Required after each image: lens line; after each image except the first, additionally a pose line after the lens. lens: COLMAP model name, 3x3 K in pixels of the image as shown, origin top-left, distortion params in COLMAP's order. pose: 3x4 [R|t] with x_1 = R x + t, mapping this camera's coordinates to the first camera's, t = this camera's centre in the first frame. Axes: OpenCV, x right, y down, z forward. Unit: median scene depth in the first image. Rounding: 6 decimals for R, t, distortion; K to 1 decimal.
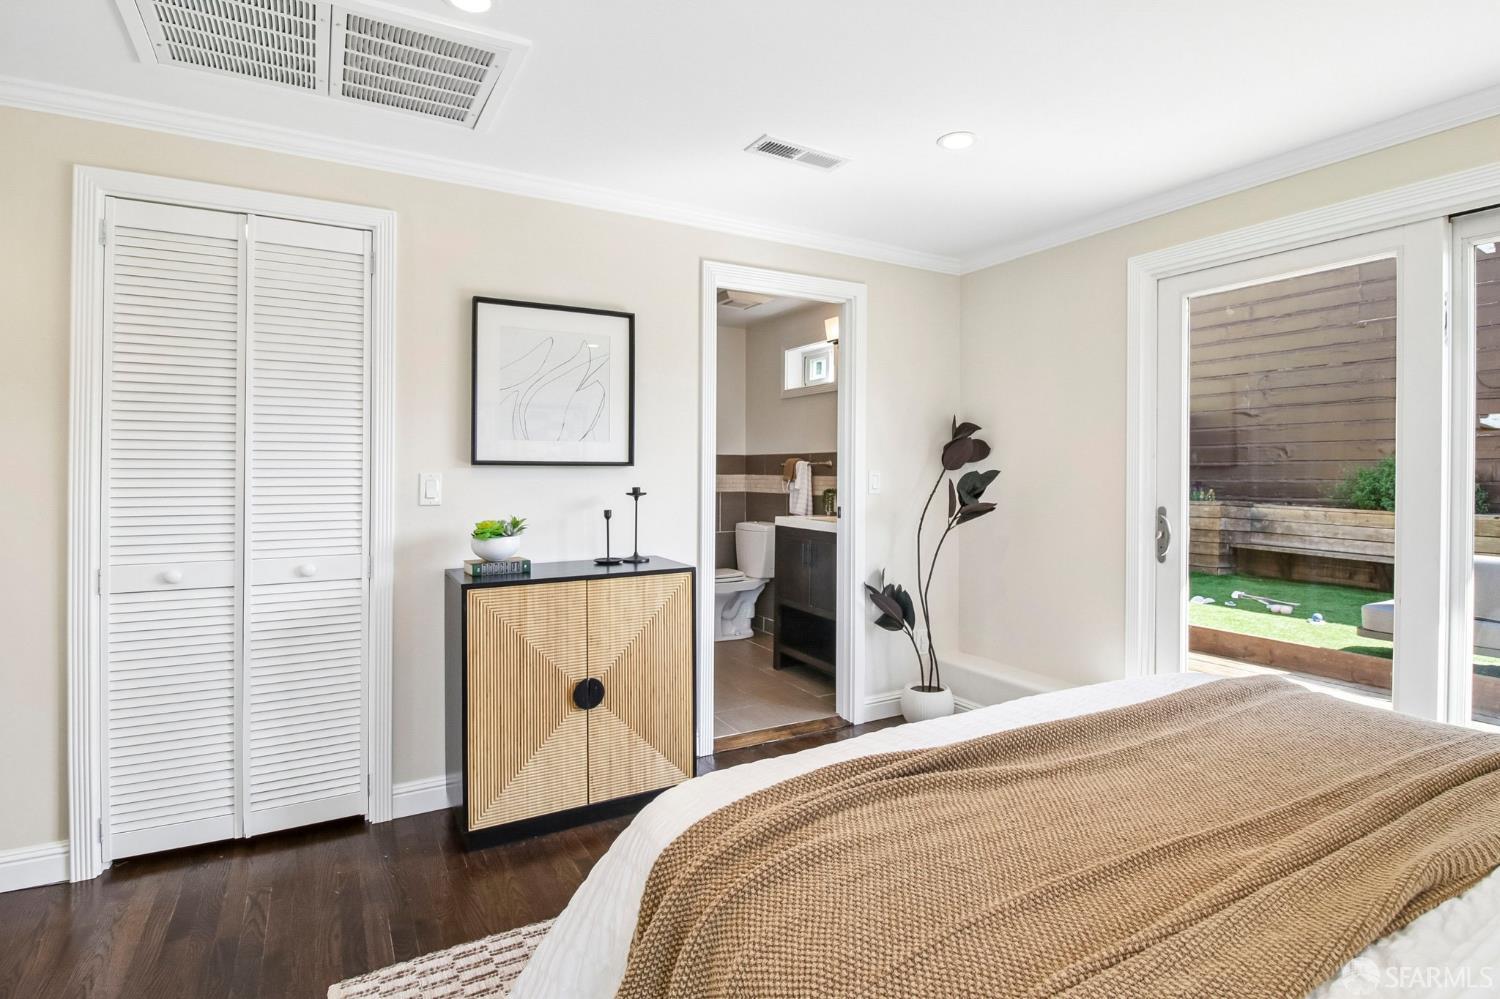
lens RADIAL K [[765.1, 0, 749.6], [0, 765.1, 487.8], [0, 0, 1]] dist [0.003540, -0.013471]
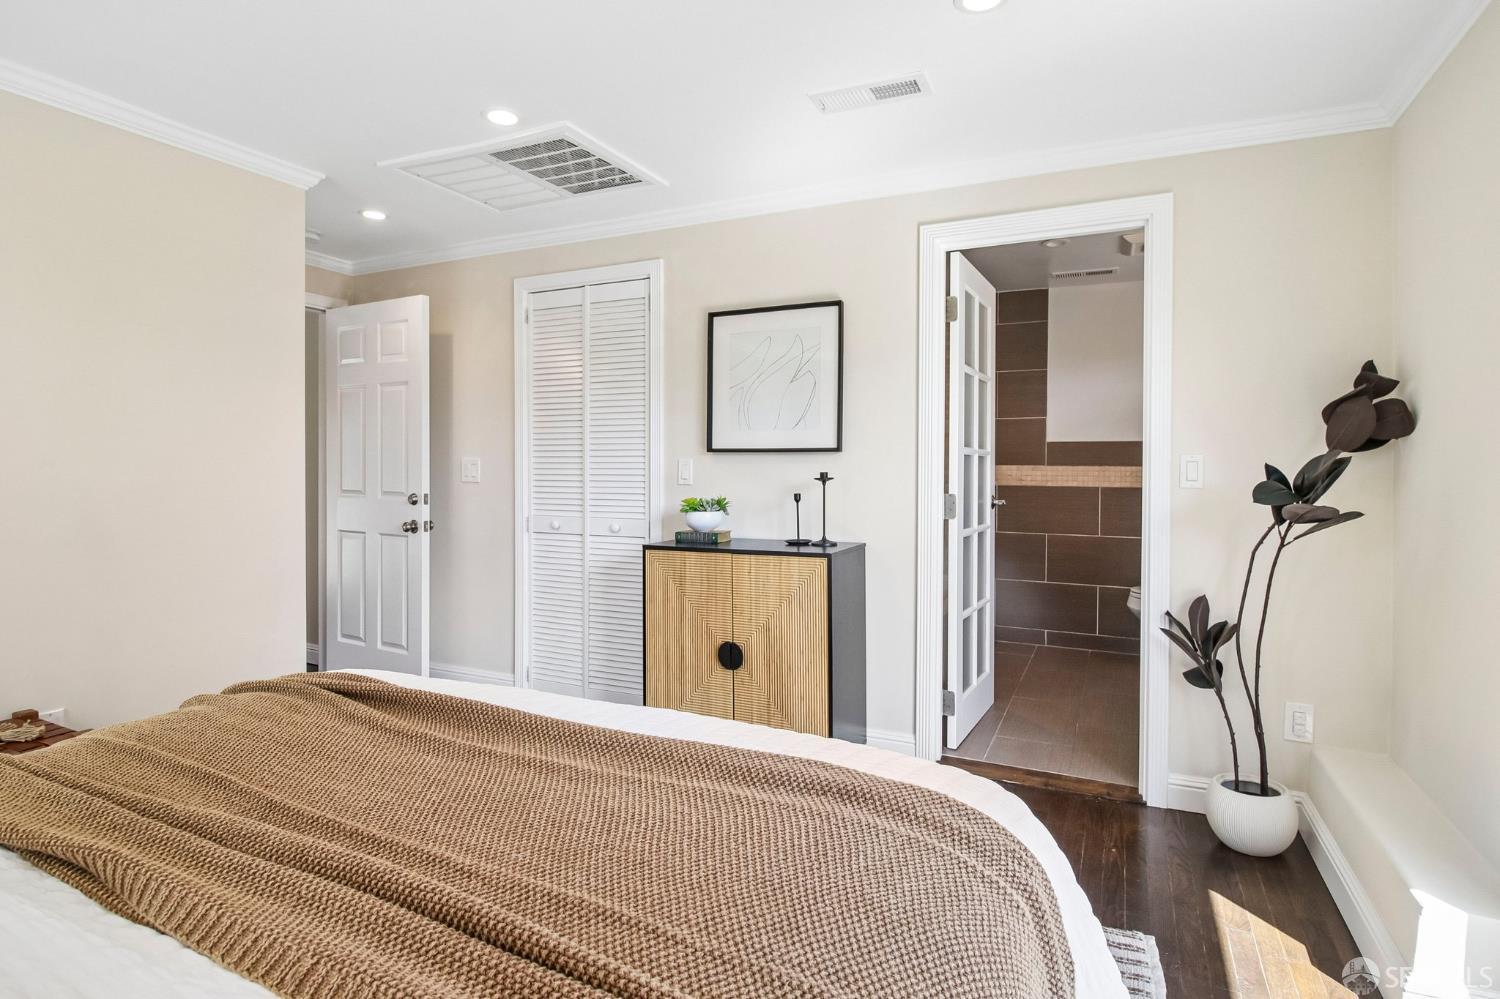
lens RADIAL K [[765.1, 0, 749.1], [0, 765.1, 487.8], [0, 0, 1]] dist [0.003540, -0.013471]
pose [[0.572914, 0.021063, -0.819345, 0.630482], [-0.021008, 0.999719, 0.011010, 0.011047], [0.819347, 0.010905, 0.573195, 0.337092]]
